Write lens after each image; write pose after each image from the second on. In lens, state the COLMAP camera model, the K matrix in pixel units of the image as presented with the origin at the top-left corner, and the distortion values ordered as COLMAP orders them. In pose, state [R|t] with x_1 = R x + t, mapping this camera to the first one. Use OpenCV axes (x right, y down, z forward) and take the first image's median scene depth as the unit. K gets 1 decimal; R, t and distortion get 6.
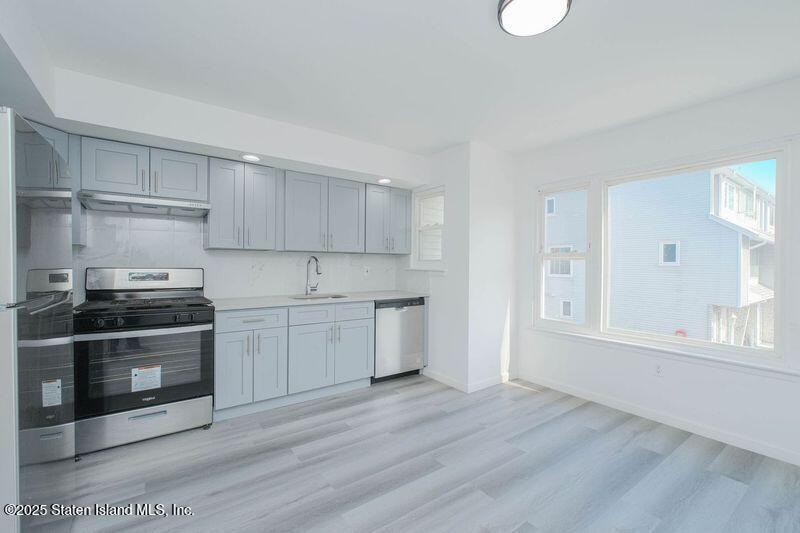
lens RADIAL K [[321.1, 0, 400.0], [0, 321.1, 266.5], [0, 0, 1]] dist [0.000013, 0.000375]
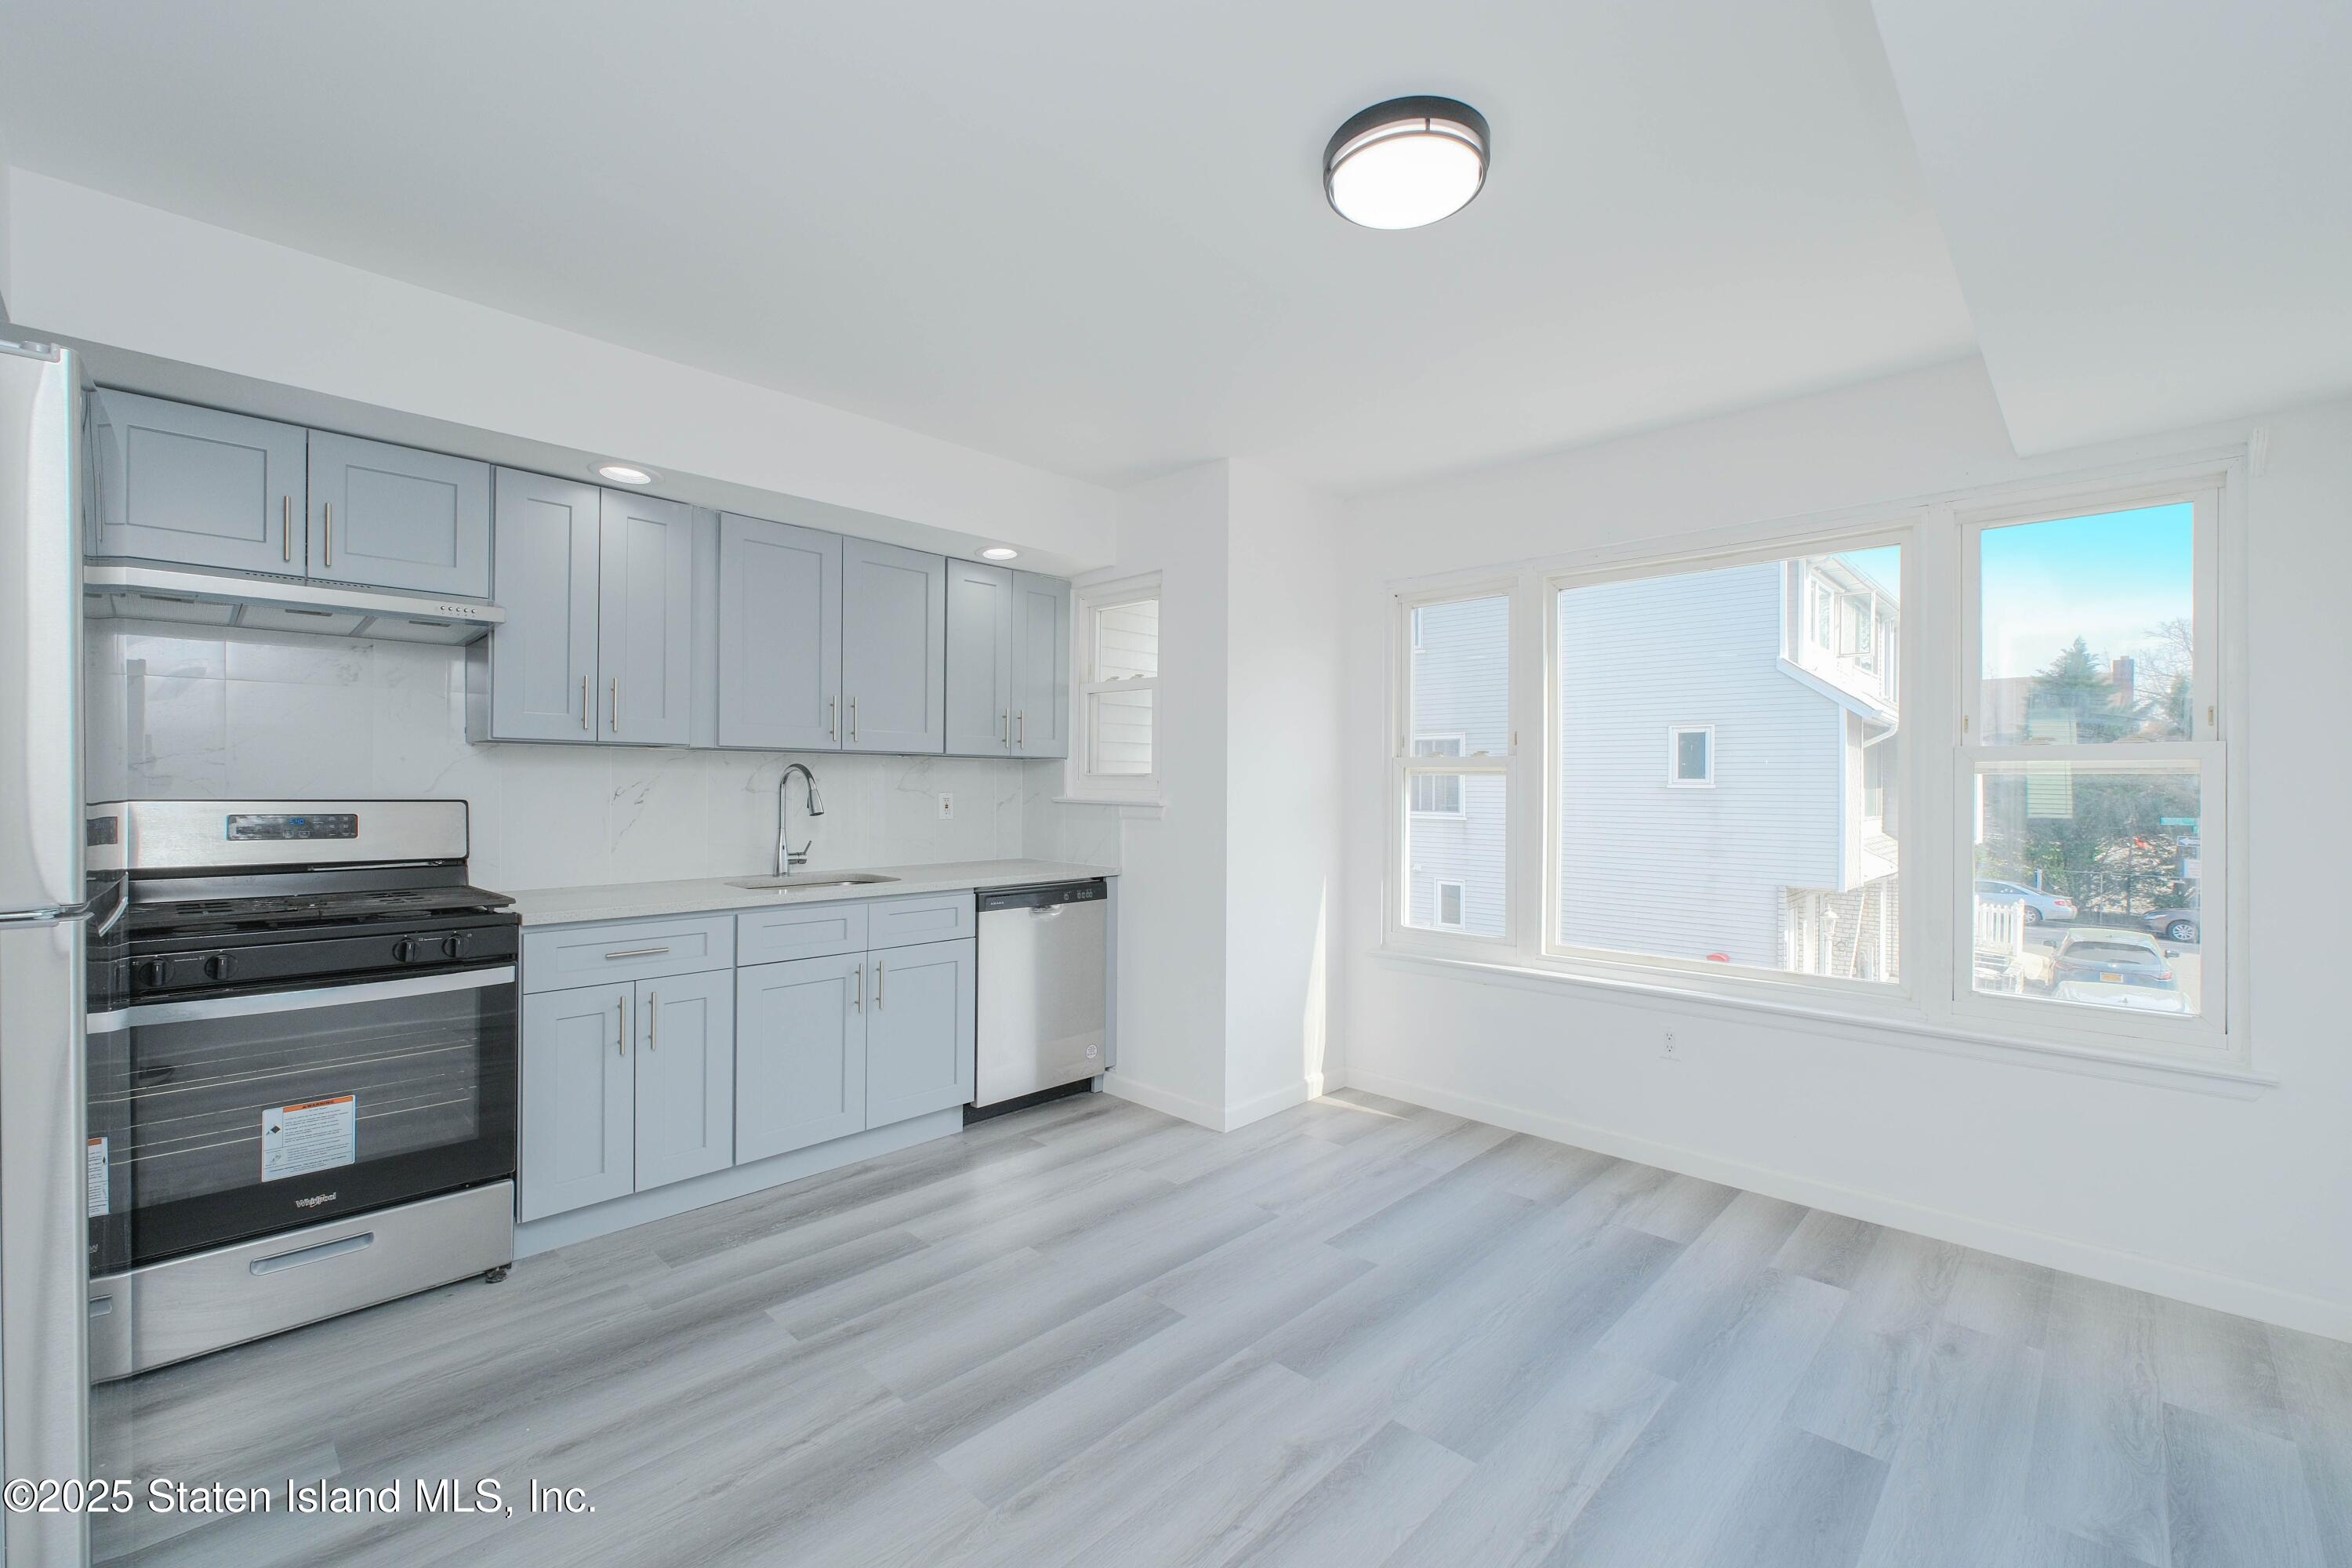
lens RADIAL K [[981.9, 0, 1176.0], [0, 981.9, 784.0], [0, 0, 1]] dist [0.002080, -0.000414]
pose [[0.977001, 0.000328, 0.213236, -0.097068], [0.000966, 0.999982, -0.005963, -0.003440], [-0.213234, 0.006032, 0.976983, -0.115569]]
